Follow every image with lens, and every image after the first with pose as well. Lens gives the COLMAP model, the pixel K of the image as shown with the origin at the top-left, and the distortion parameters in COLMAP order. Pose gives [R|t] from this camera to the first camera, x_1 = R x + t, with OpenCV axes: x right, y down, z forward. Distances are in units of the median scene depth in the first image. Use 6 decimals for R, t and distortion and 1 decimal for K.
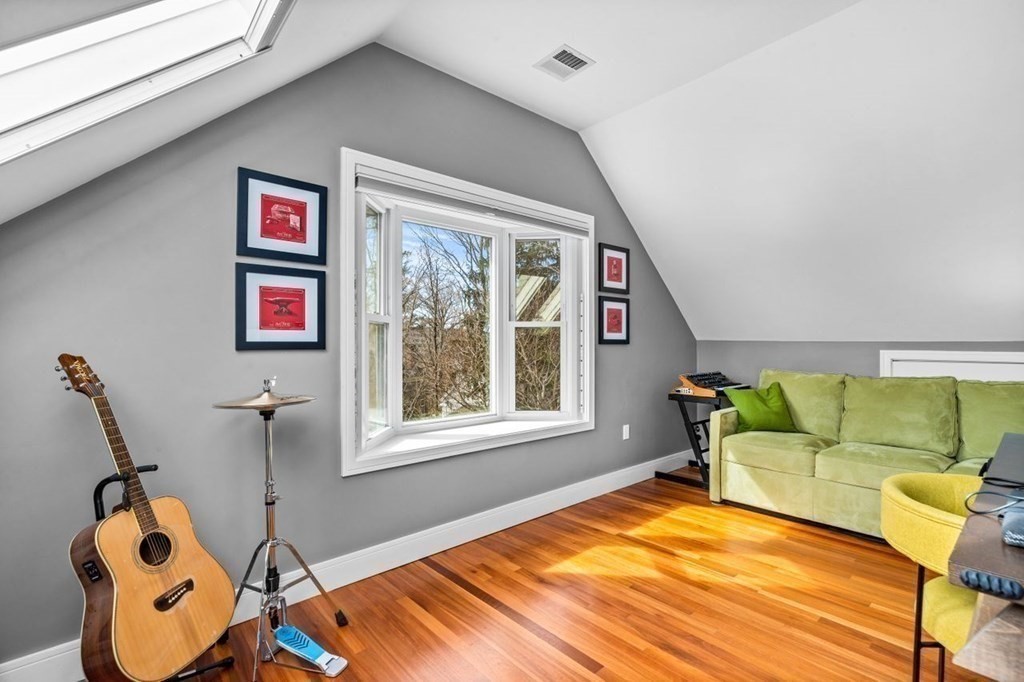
lens RADIAL K [[472.2, 0, 513.4], [0, 472.2, 341.0], [0, 0, 1]] dist [-0.000720, 0.000068]
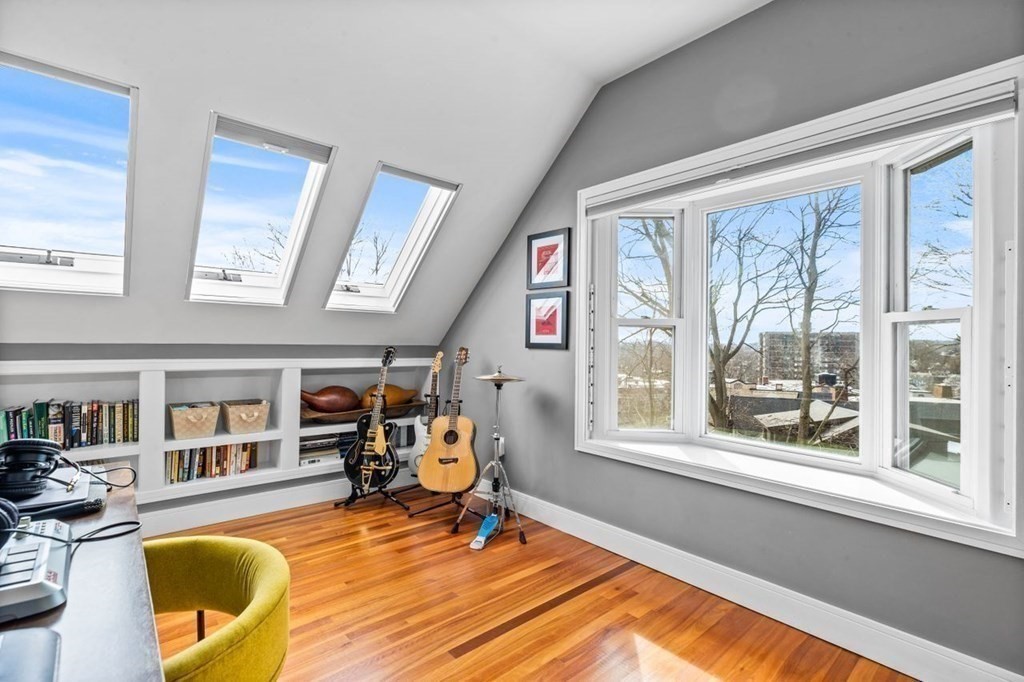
lens RADIAL K [[472.2, 0, 513.7], [0, 472.2, 339.0], [0, 0, 1]] dist [-0.000720, 0.000068]
pose [[-0.006047, -0.001877, -0.999980, 0.922215], [-0.009617, 0.999952, -0.001818, -0.007323], [0.999935, 0.009606, -0.006065, 0.848312]]
